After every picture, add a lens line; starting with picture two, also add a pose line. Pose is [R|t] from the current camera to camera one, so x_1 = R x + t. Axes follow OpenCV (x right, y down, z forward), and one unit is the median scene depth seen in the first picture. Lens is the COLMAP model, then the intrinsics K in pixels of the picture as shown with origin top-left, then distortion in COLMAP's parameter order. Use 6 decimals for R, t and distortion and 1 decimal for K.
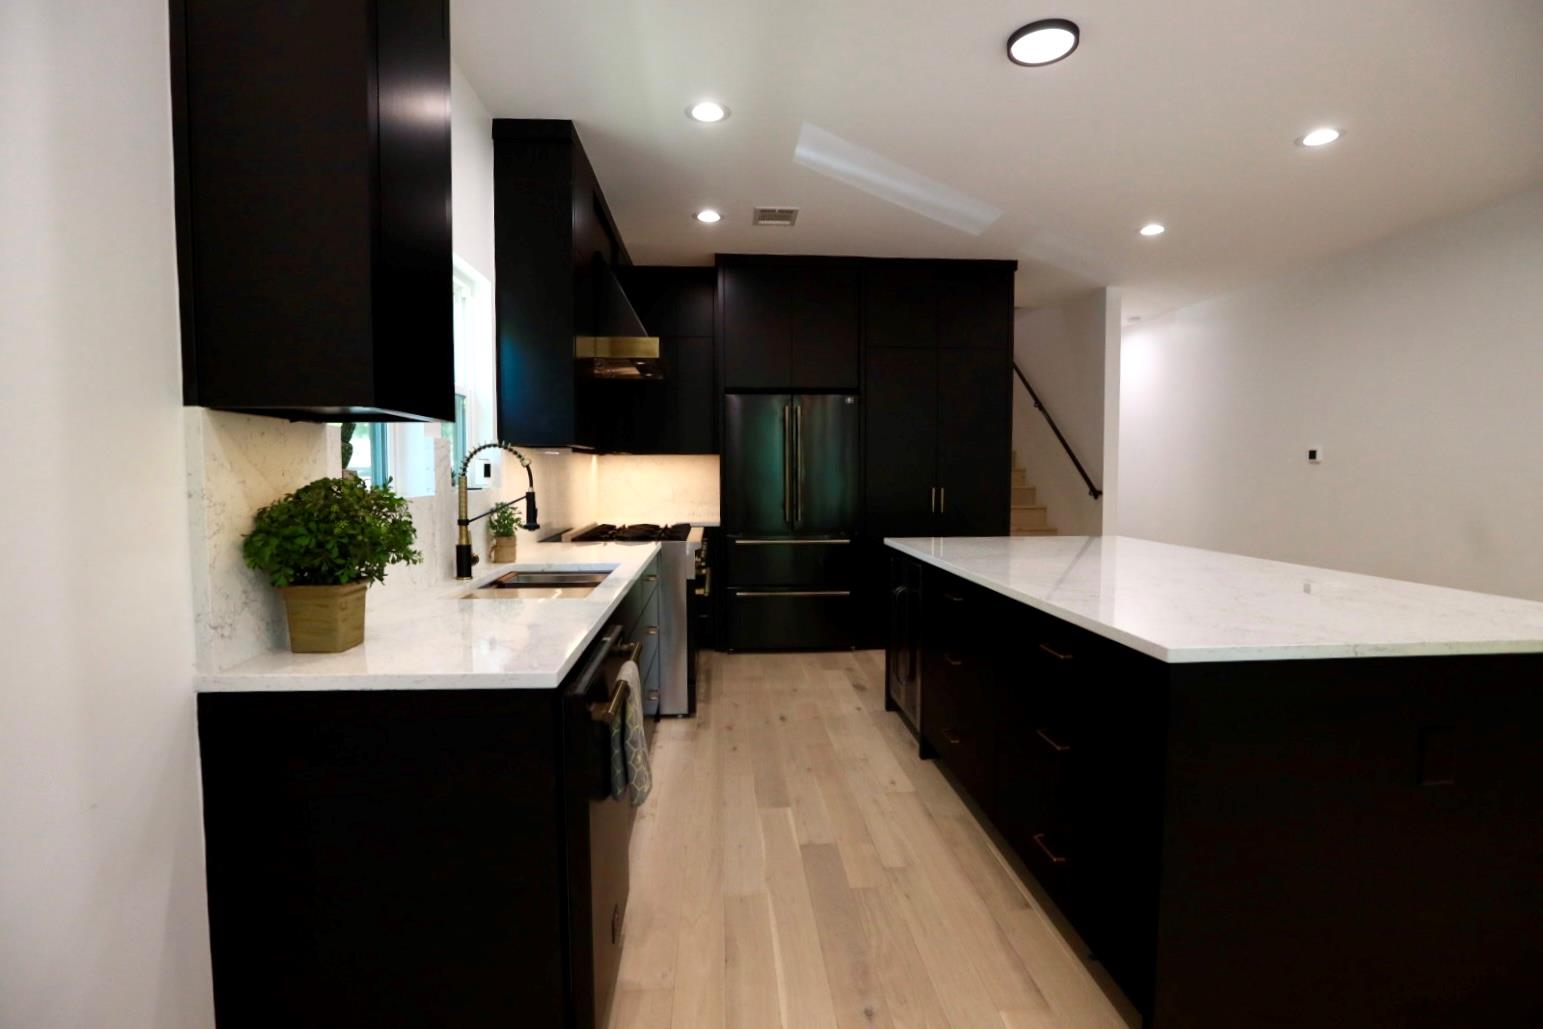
lens RADIAL K [[727.8, 0, 771.5], [0, 727.8, 514.5], [0, 0, 1]] dist [-0.049352, 0.019221]
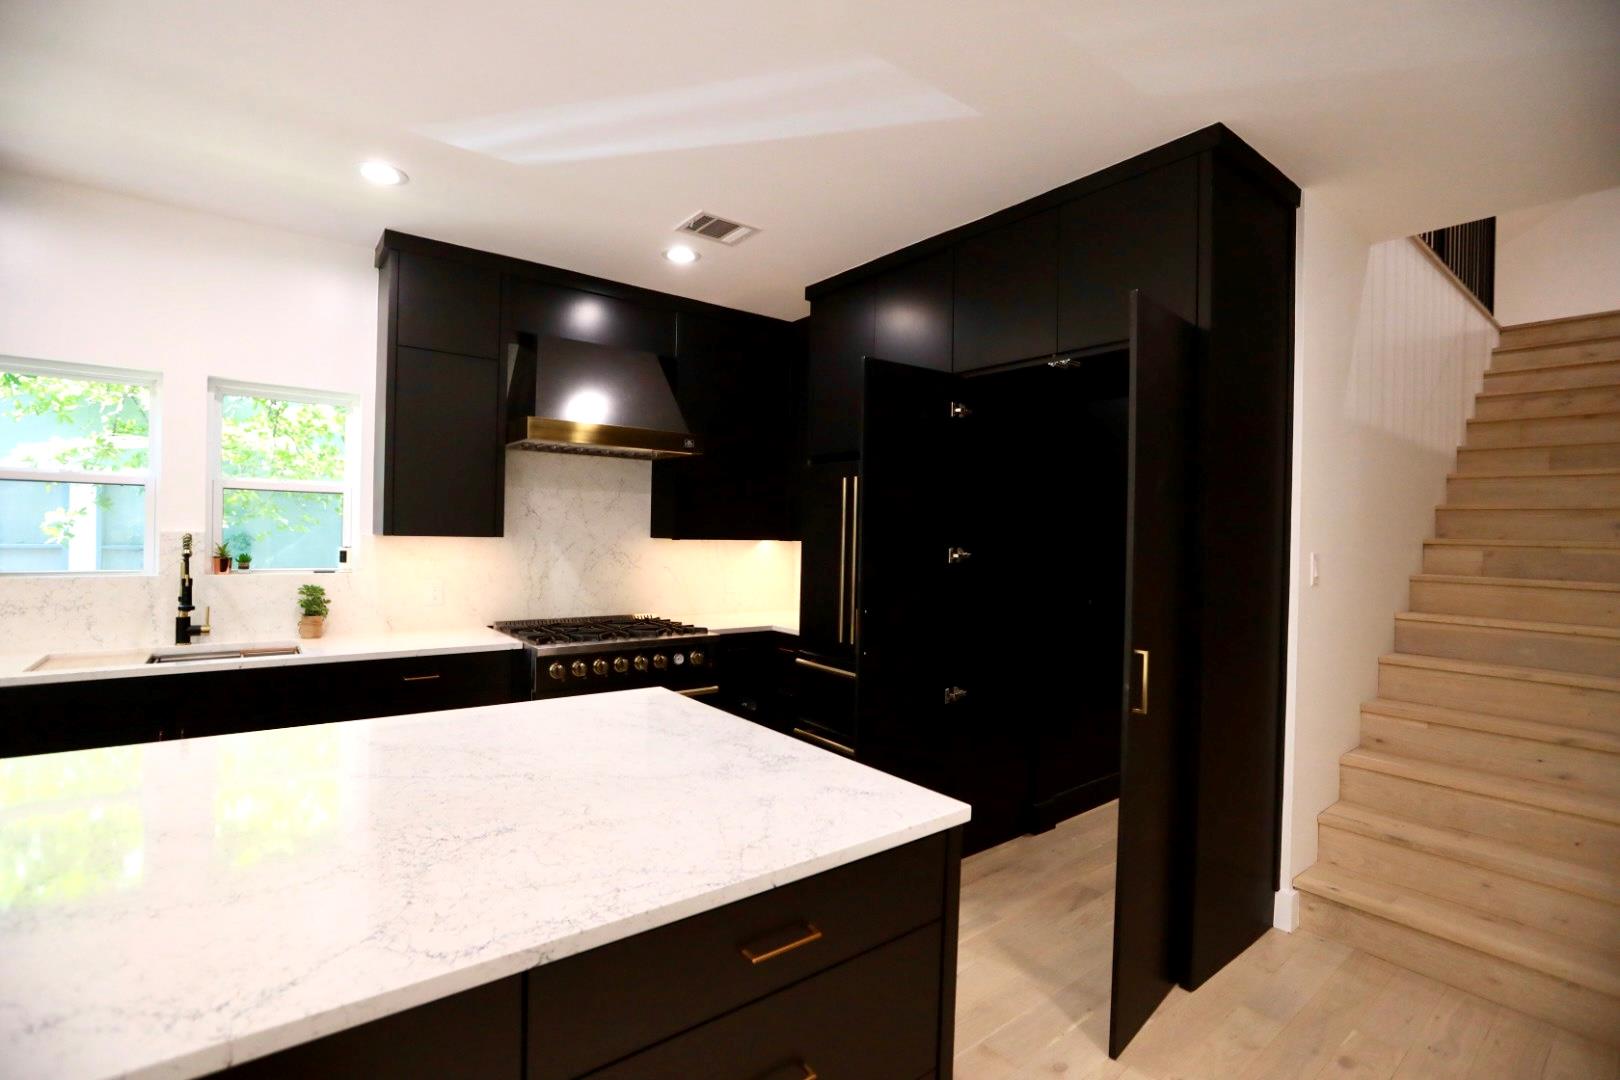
lens RADIAL K [[737.6, 0, 804.3], [0, 737.6, 537.2], [0, 0, 1]] dist [-0.042365, 0.012080]
pose [[0.550467, 0.017839, -0.834666, 0.712786], [-0.073848, 0.996893, -0.027397, -0.083237], [0.831584, 0.076720, 0.550075, 0.703560]]
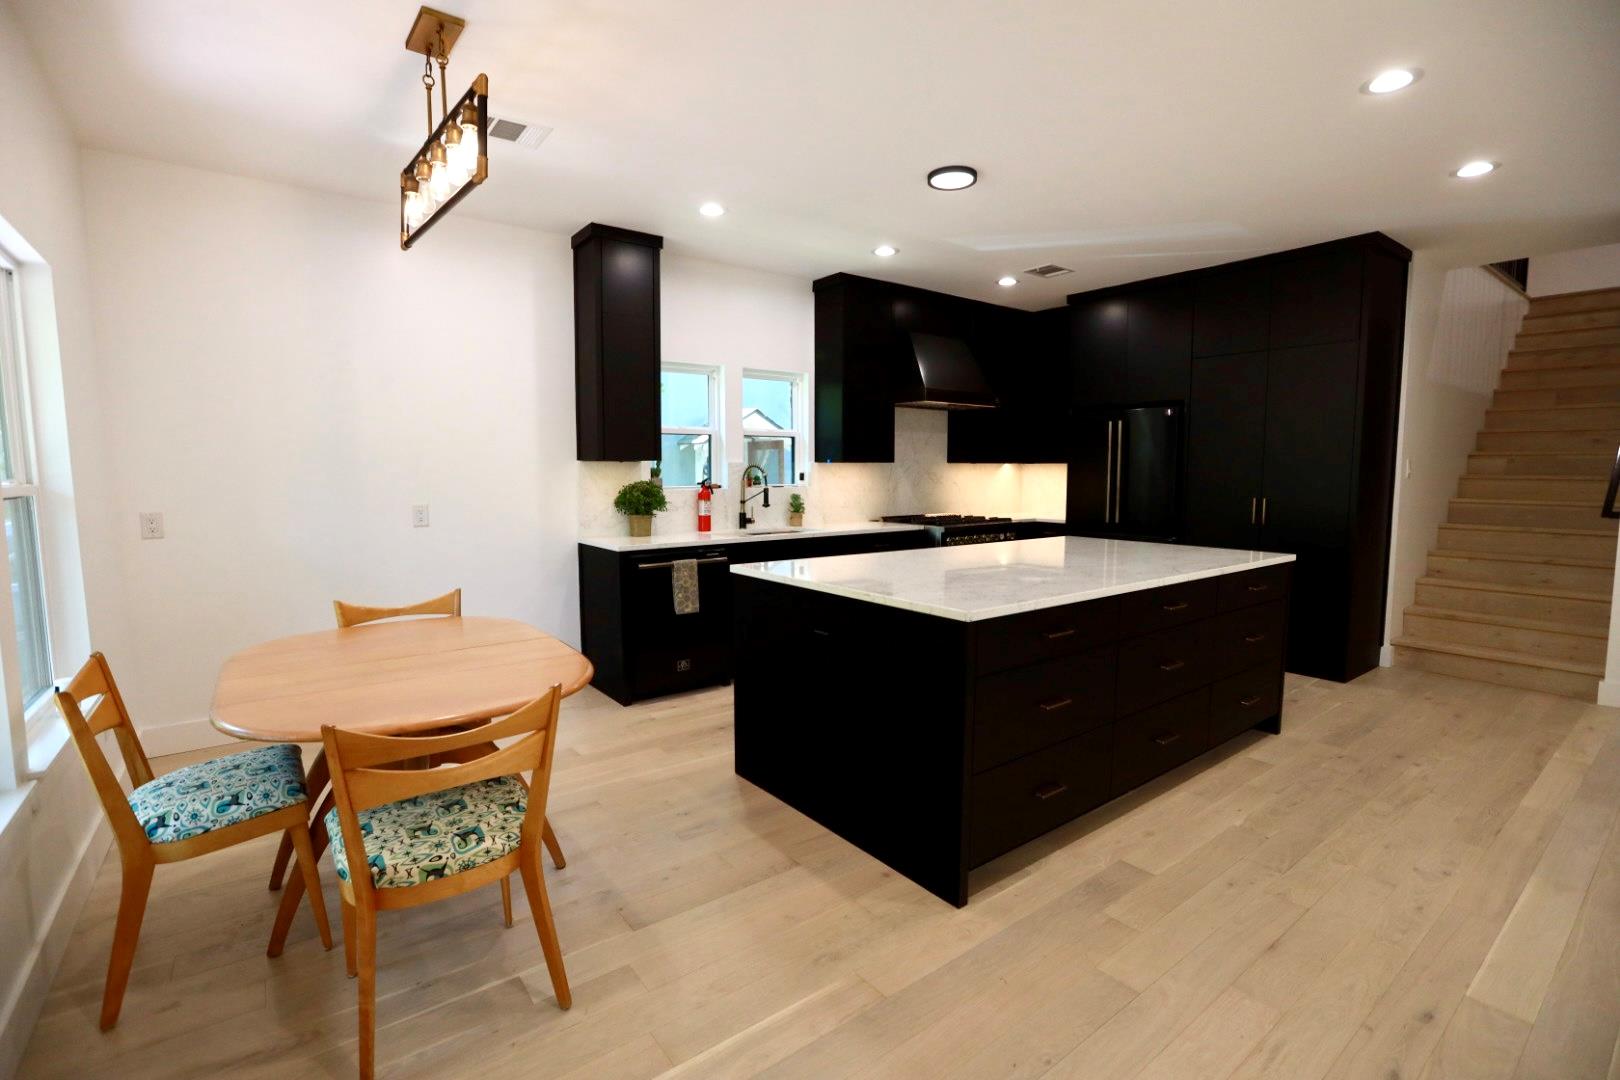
lens RADIAL K [[735.2, 0, 810.0], [0, 735.2, 540.0], [0, 0, 1]] dist [-0.046242, 0.015362]
pose [[0.535574, 0.078223, -0.840858, 0.887776], [-0.049882, 0.996893, 0.060966, -0.011295], [0.843014, 0.009292, 0.537812, 0.000890]]
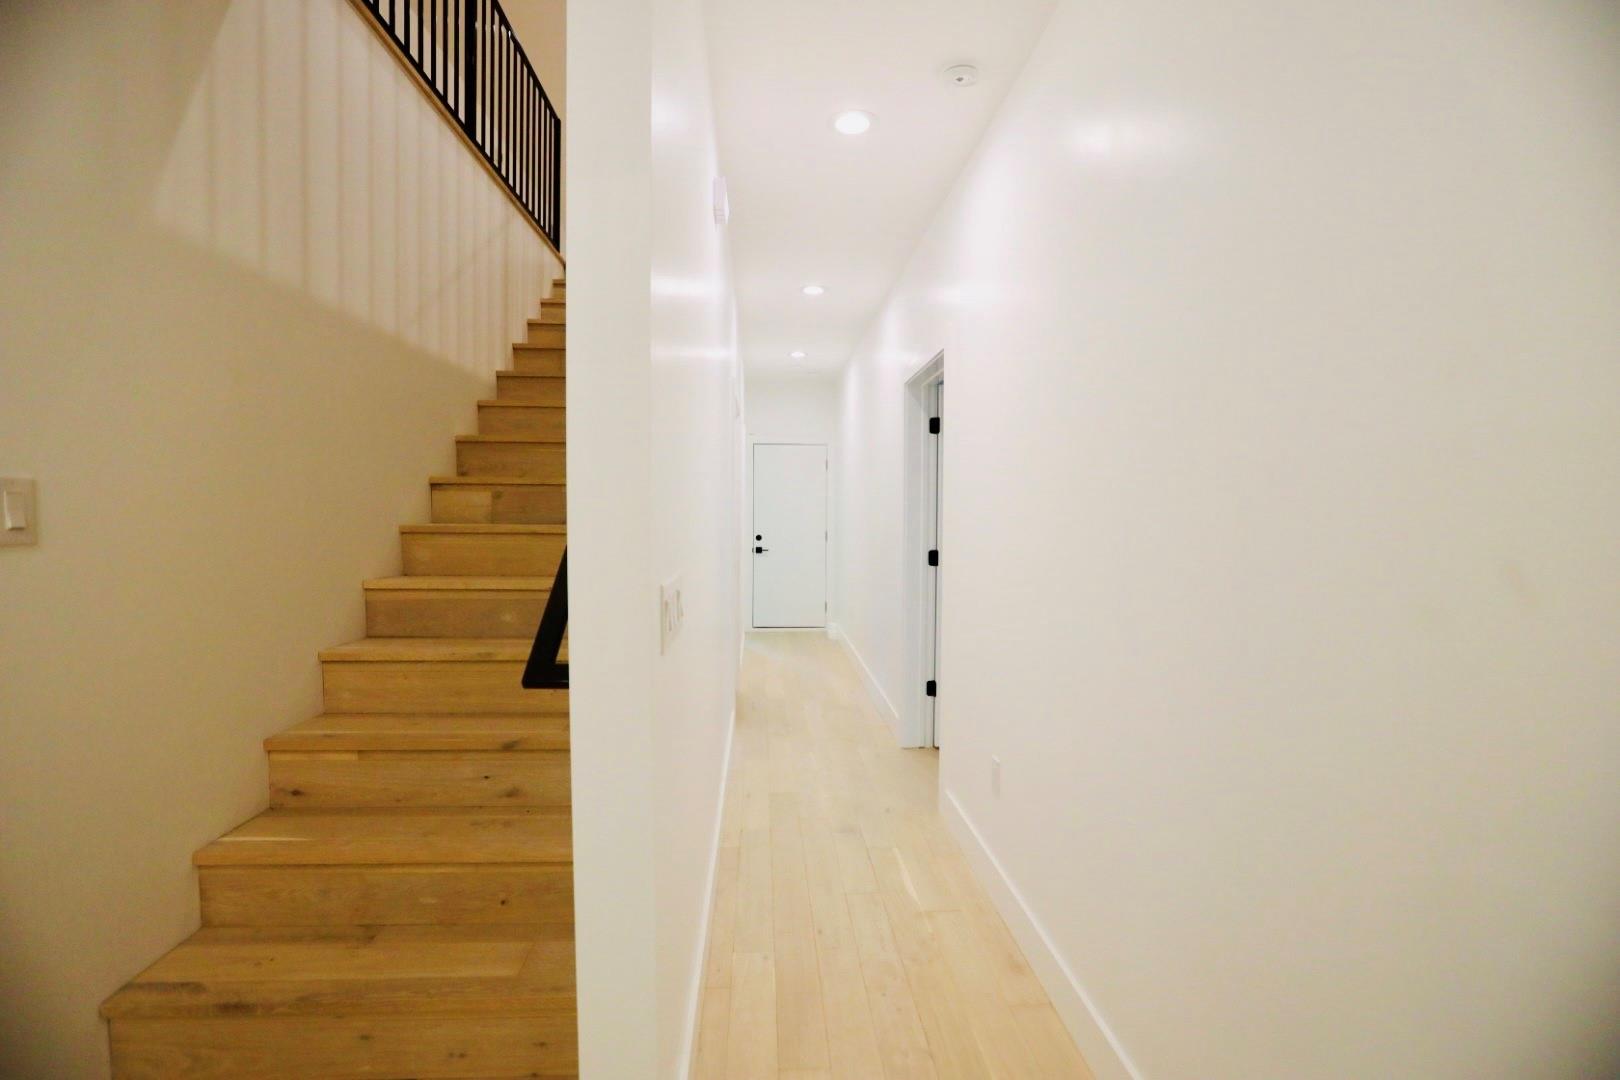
lens RADIAL K [[735.2, 0, 810.0], [0, 735.2, 540.0], [0, 0, 1]] dist [-0.046242, 0.015362]
pose [[0.999768, 0.007034, -0.020382, 0.761439], [-0.007407, 0.999805, -0.018314, -0.094188], [0.020249, 0.018461, 0.999625, 1.182951]]
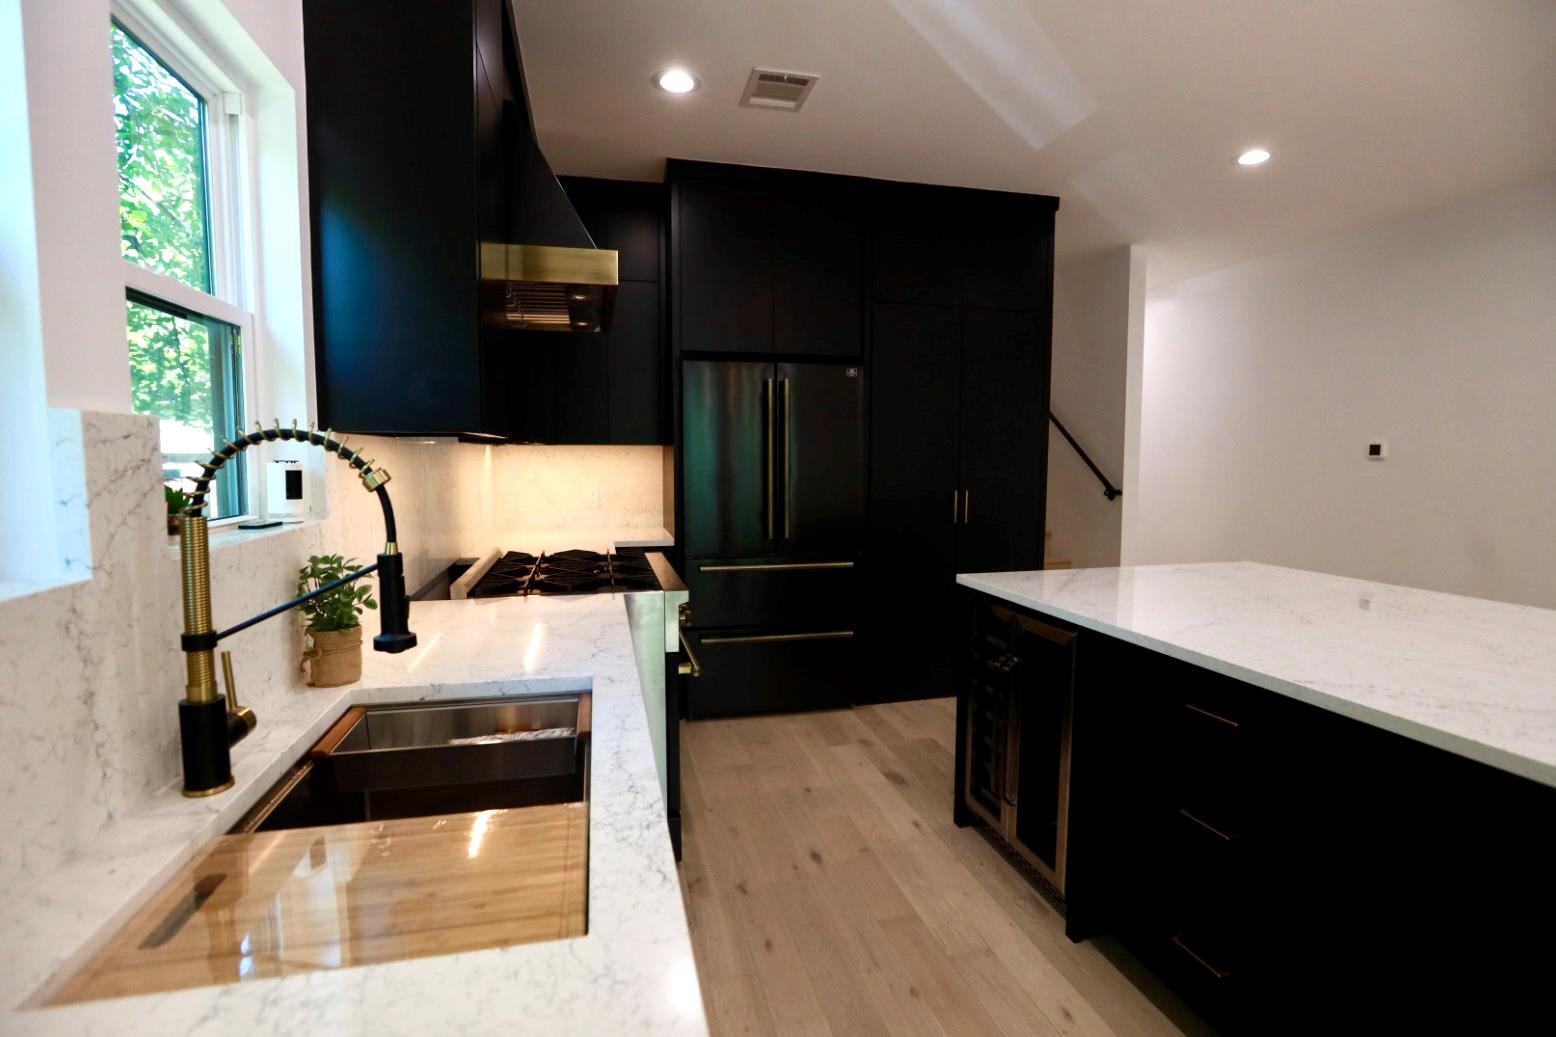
lens RADIAL K [[733.9, 0, 778.0], [0, 733.9, 518.5], [0, 0, 1]] dist [-0.049352, 0.019221]
pose [[0.986216, -0.010484, 0.165130, -0.113613], [0.006549, 0.999682, 0.024356, -0.034879], [-0.165333, -0.022938, 0.985971, 0.346002]]
